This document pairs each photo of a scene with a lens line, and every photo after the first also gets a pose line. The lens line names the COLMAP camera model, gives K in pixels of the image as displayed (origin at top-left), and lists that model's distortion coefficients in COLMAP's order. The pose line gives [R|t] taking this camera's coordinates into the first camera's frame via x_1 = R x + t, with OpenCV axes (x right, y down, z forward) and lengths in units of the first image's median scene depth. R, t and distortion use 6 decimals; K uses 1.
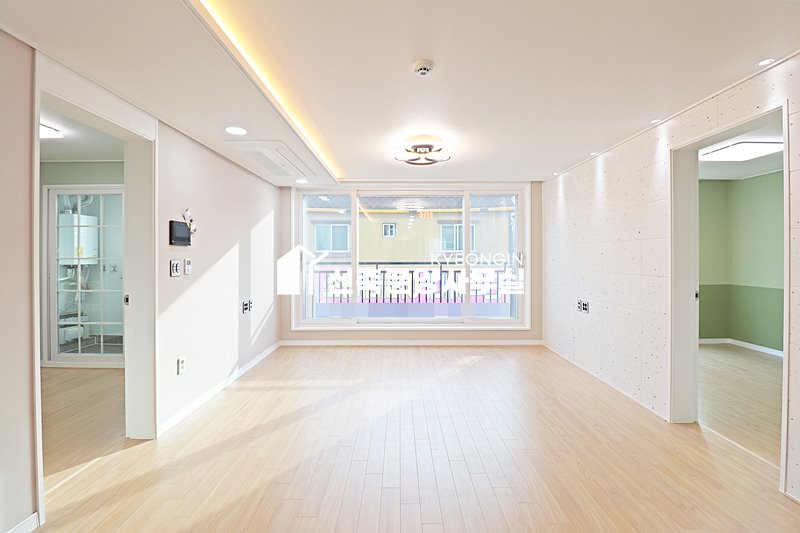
lens RADIAL K [[368.2, 0, 401.8], [0, 368.2, 260.2], [0, 0, 1]] dist [-0.005231, -0.010531]
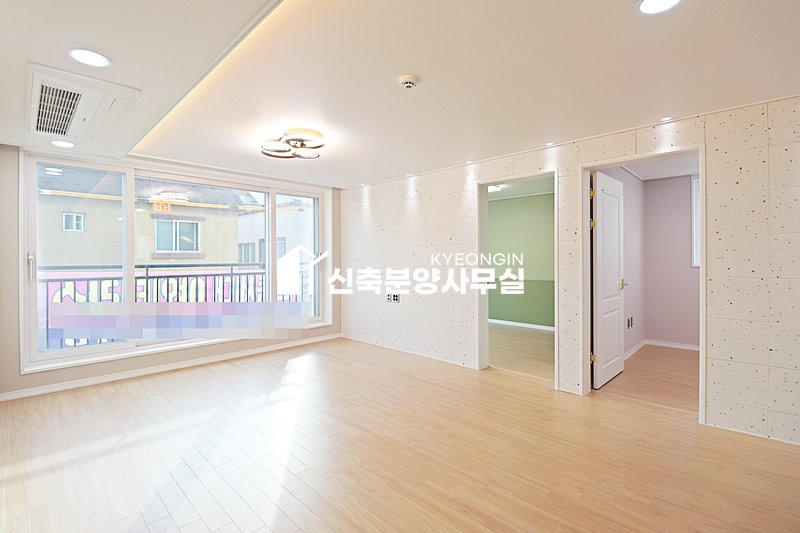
lens RADIAL K [[368.2, 0, 400.9], [0, 368.2, 265.4], [0, 0, 1]] dist [-0.005231, -0.010531]
pose [[0.701939, -0.017004, 0.712034, -0.441858], [0.009735, 0.999851, 0.014281, 0.000728], [-0.712170, -0.003093, 0.702000, 0.155446]]
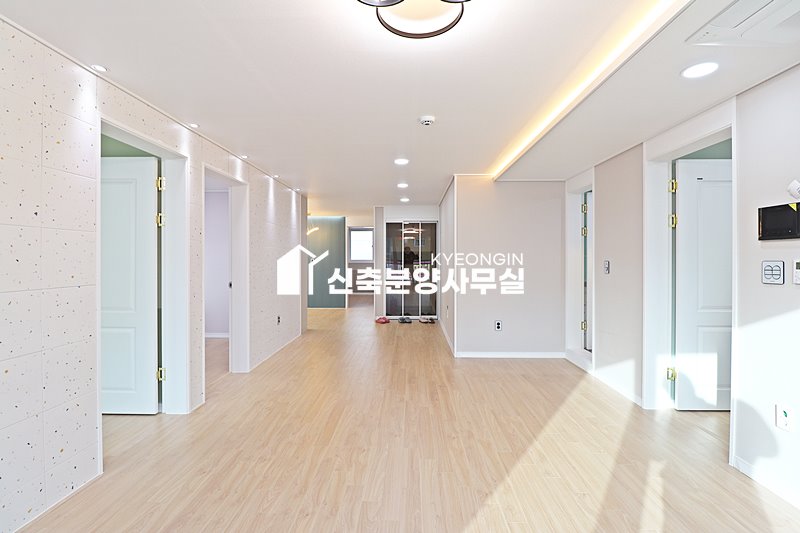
lens RADIAL K [[368.2, 0, 397.8], [0, 368.2, 262.4], [0, 0, 1]] dist [-0.005231, -0.010531]
pose [[-0.999152, 0.000727, 0.041173, 0.067952], [0.001432, 0.999853, 0.017082, -0.009437], [-0.041154, 0.017126, -0.999006, 1.449456]]
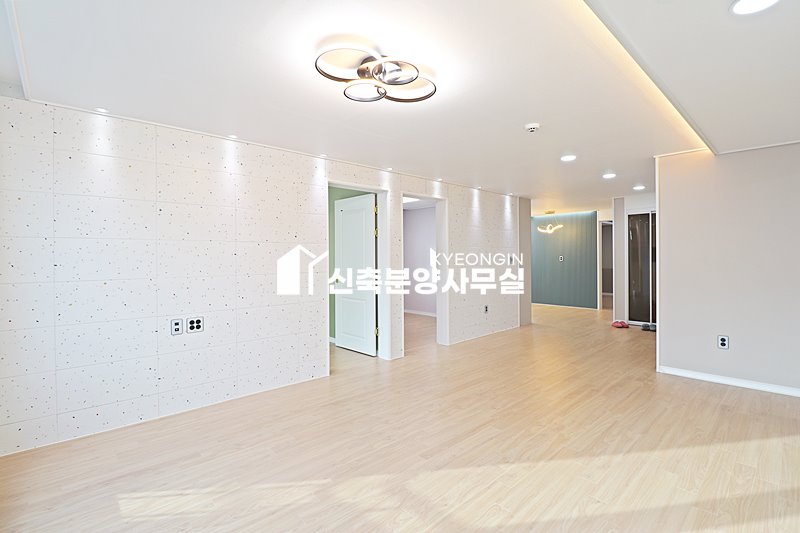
lens RADIAL K [[368.2, 0, 396.7], [0, 368.2, 264.3], [0, 0, 1]] dist [-0.005231, -0.010531]
pose [[-0.666293, -0.008124, 0.745646, -0.412105], [0.013377, 0.999650, 0.022845, -0.010218], [-0.745570, 0.025197, -0.665950, 1.457038]]
